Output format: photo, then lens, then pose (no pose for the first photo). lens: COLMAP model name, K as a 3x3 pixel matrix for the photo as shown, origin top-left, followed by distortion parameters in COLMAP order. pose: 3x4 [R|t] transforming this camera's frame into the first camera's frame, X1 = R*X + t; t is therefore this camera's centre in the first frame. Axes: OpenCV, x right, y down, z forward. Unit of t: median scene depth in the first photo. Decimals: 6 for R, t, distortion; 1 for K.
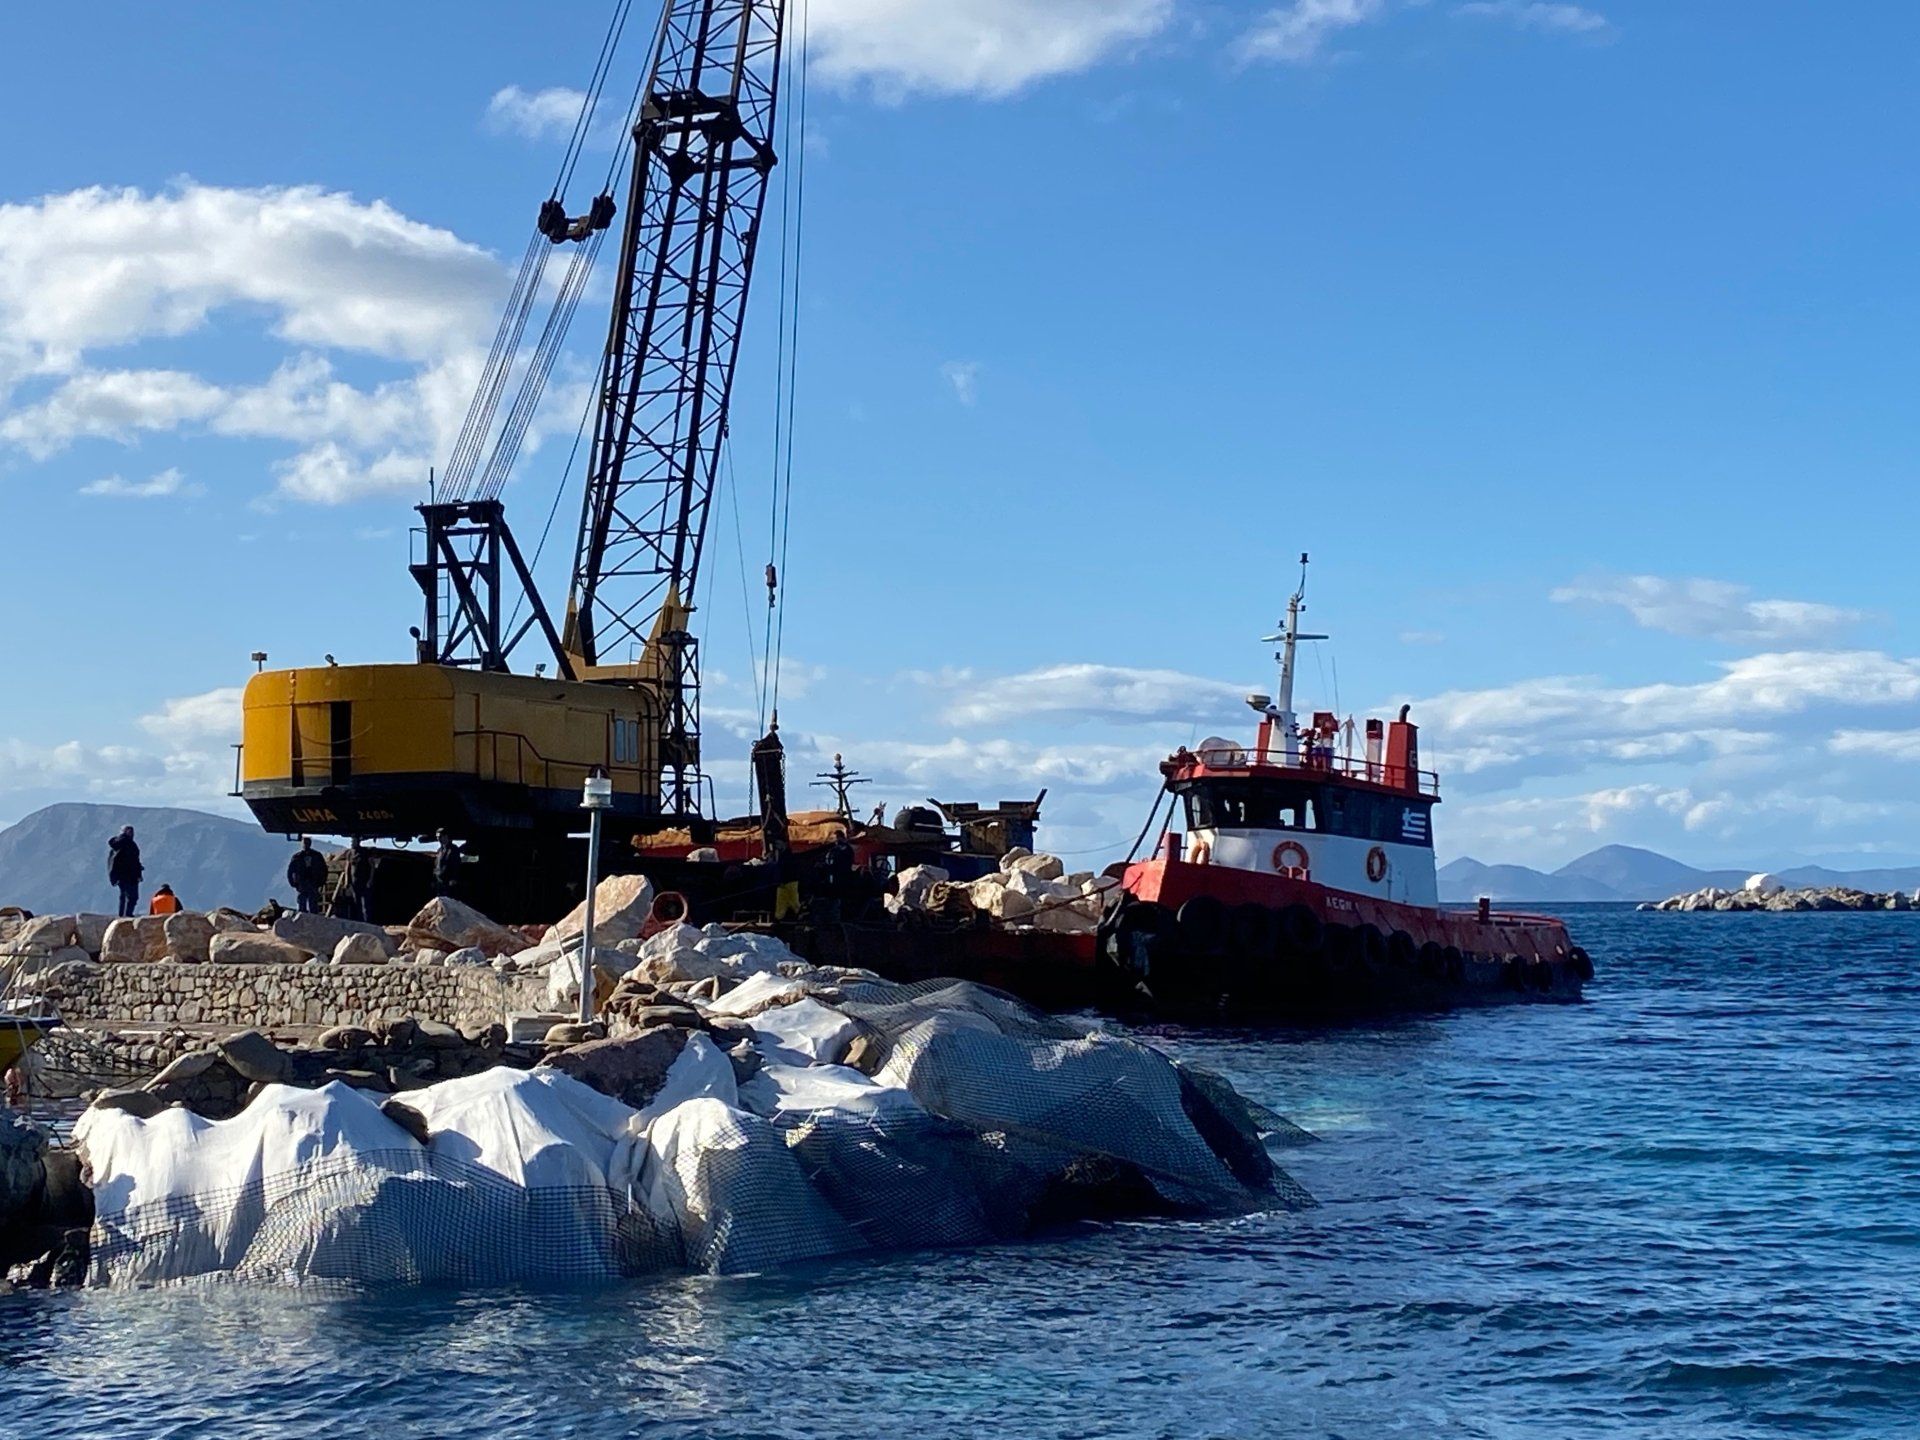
lens RADIAL K [[3570.1, 0, 958.8], [0, 3570.1, 720.4], [0, 0, 1]] dist [0.162543, 0.000000]
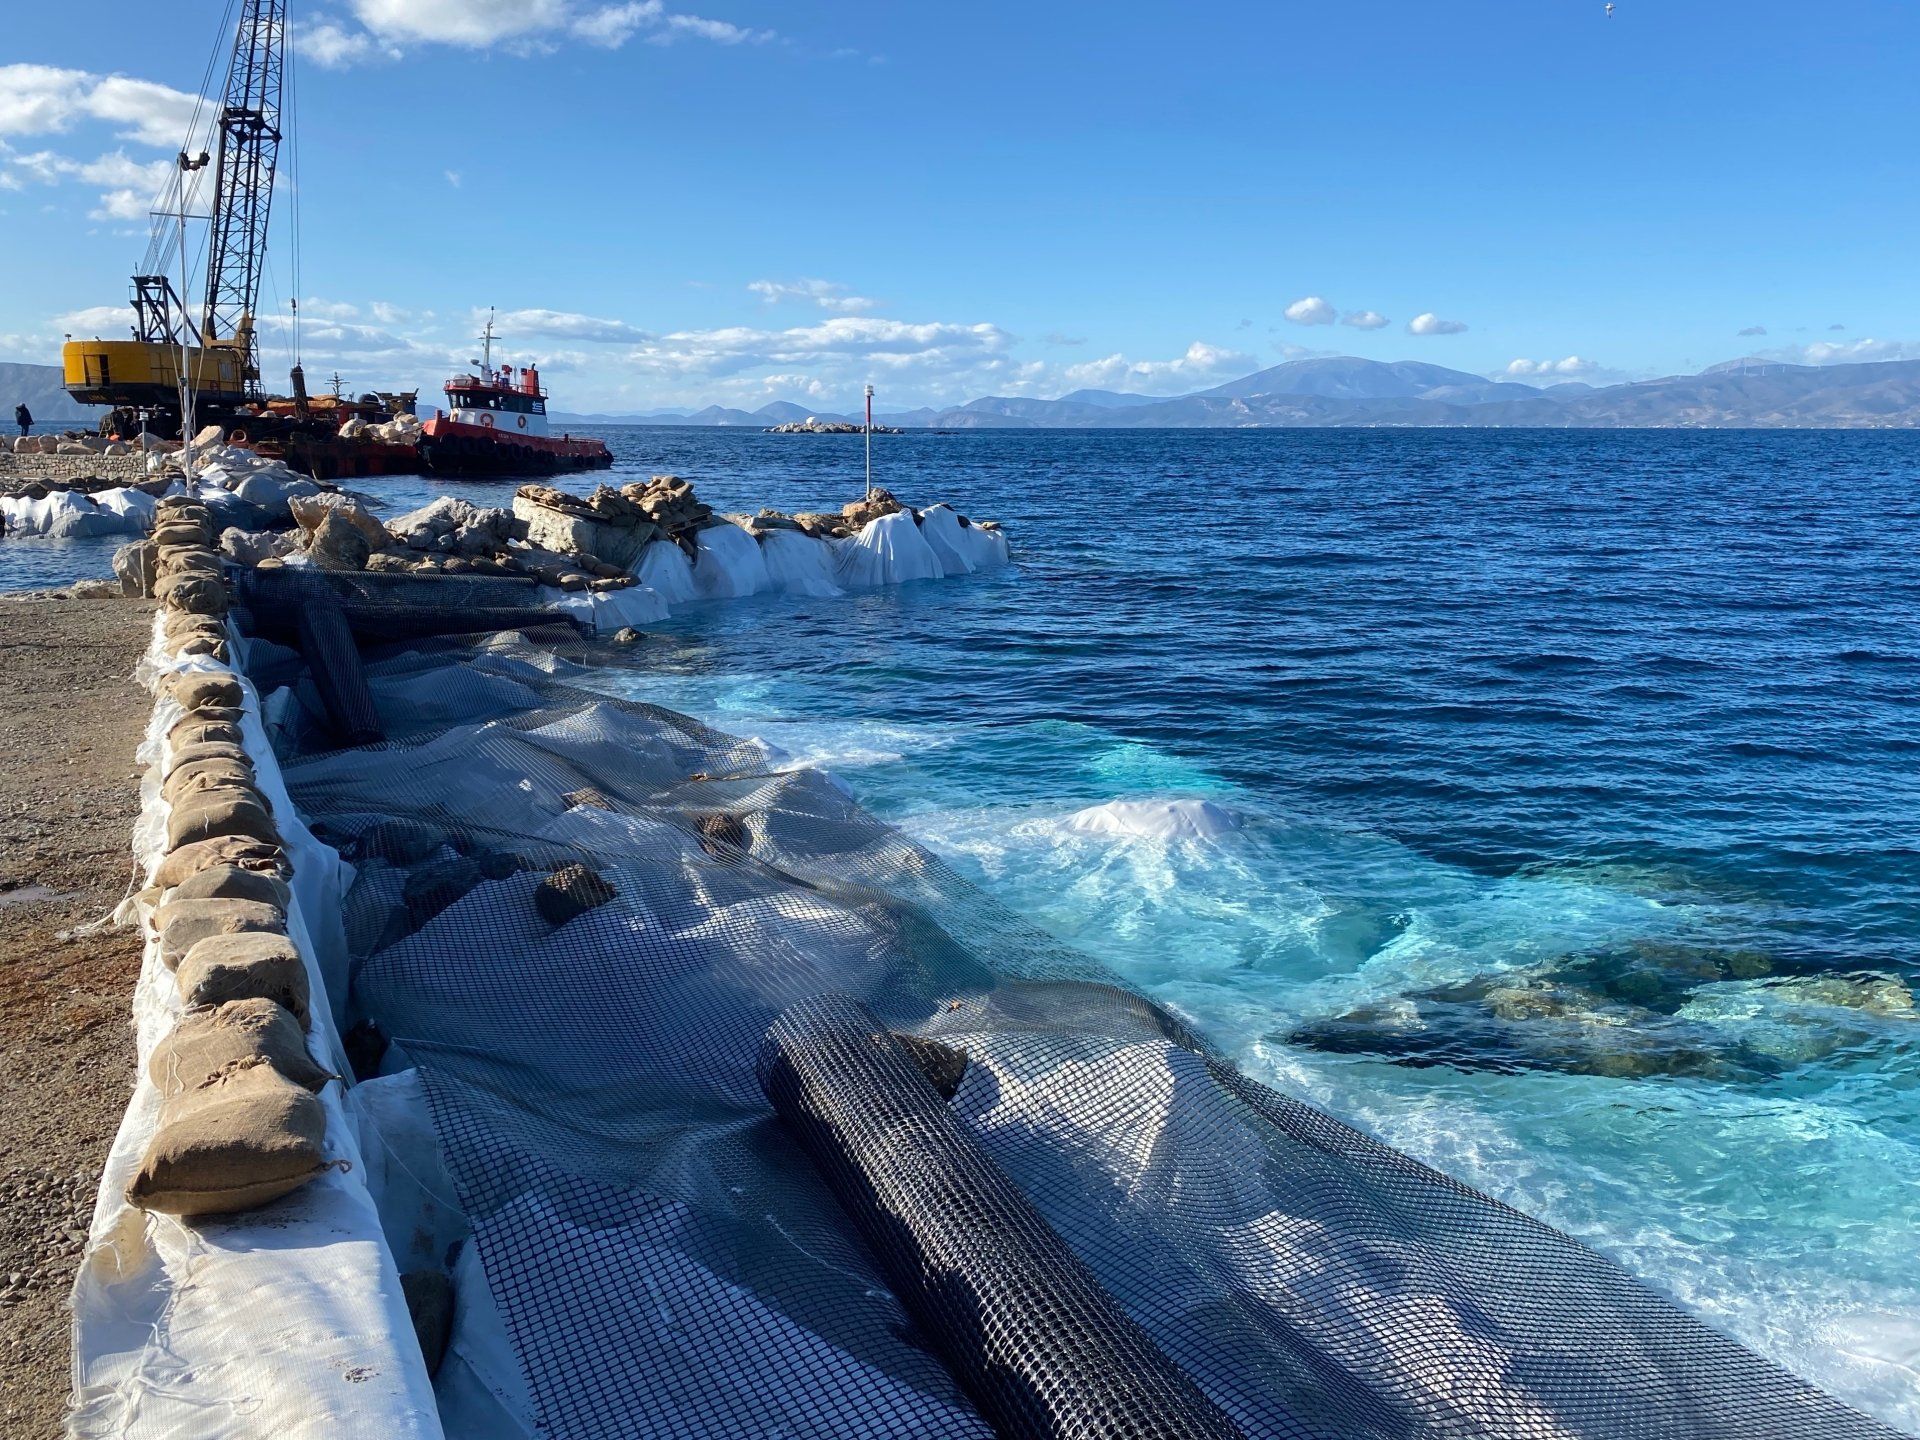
lens RADIAL K [[1555.3, 0, 956.7], [0, 1555.3, 694.8], [0, 0, 1]] dist [0.016084, -0.007974]
pose [[0.955977, -0.037024, 0.291096, 0.075235], [-0.027866, 0.976072, 0.215655, -0.023455], [-0.292115, -0.214273, 0.932071, -0.281797]]
